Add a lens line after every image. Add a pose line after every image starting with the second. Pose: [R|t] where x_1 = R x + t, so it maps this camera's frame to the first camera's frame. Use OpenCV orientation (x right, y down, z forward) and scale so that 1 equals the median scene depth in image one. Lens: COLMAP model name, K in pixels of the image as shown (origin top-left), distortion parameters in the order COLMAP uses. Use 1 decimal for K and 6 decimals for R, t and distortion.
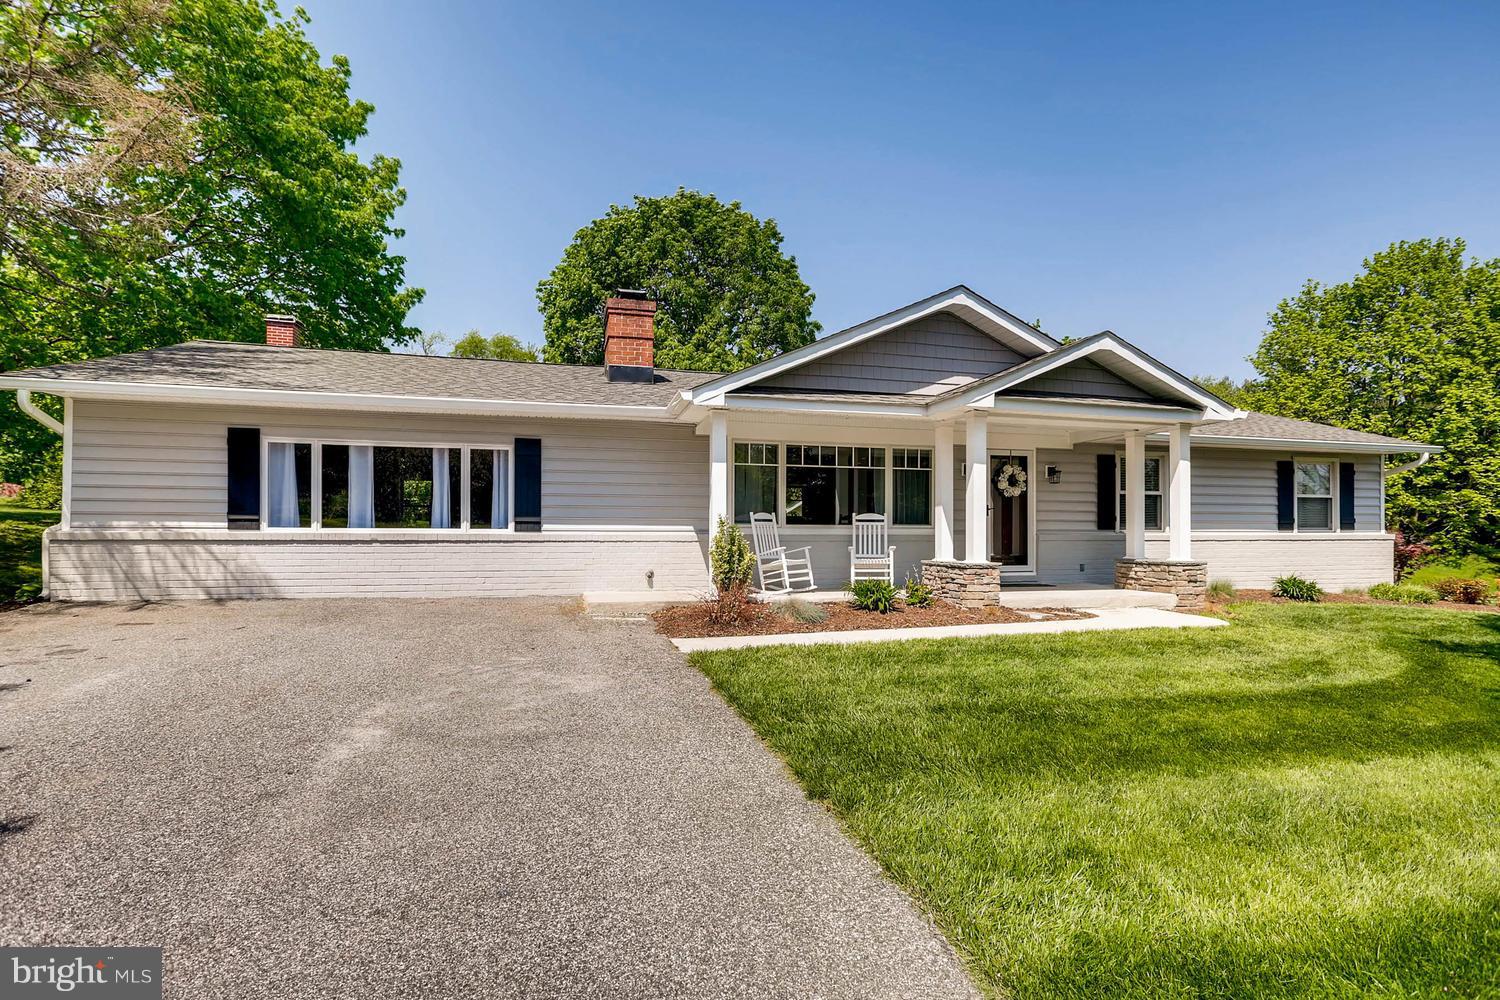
lens RADIAL K [[723.9, 0, 752.2], [0, 723.9, 514.0], [0, 0, 1]] dist [-0.000409, 0.000280]
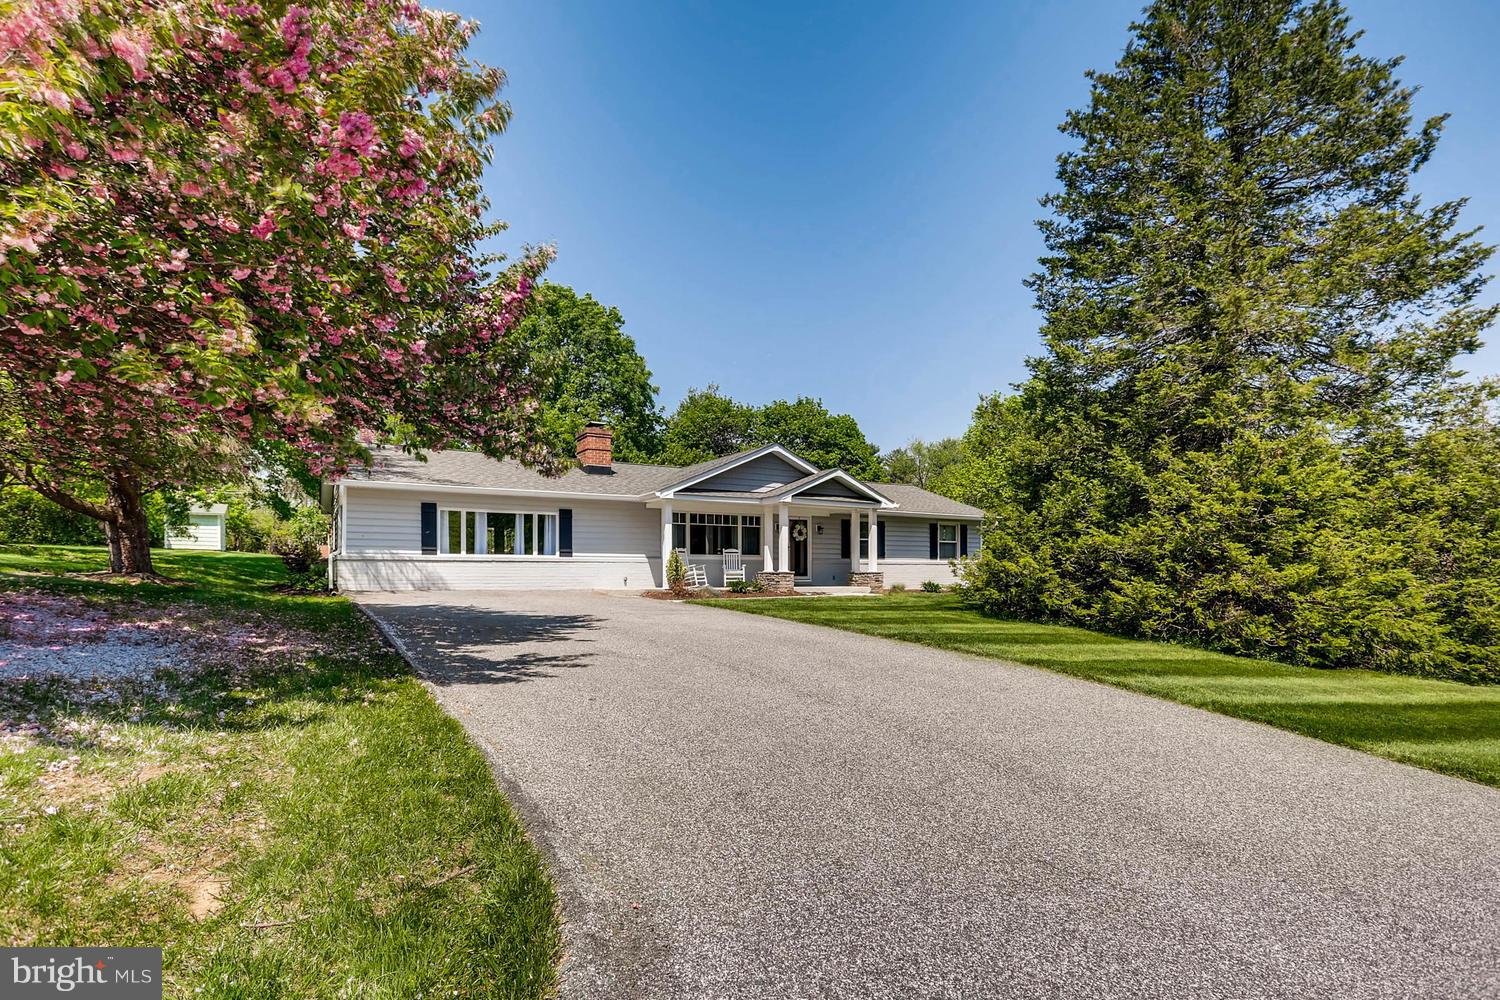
lens RADIAL K [[717.2, 0, 753.7], [0, 717.2, 491.6], [0, 0, 1]] dist [-0.002294, 0.000705]
pose [[0.962724, 0.028465, 0.268984, -0.331434], [-0.005944, 0.996433, -0.084173, 0.008419], [-0.270421, 0.079437, 0.959459, -0.968932]]
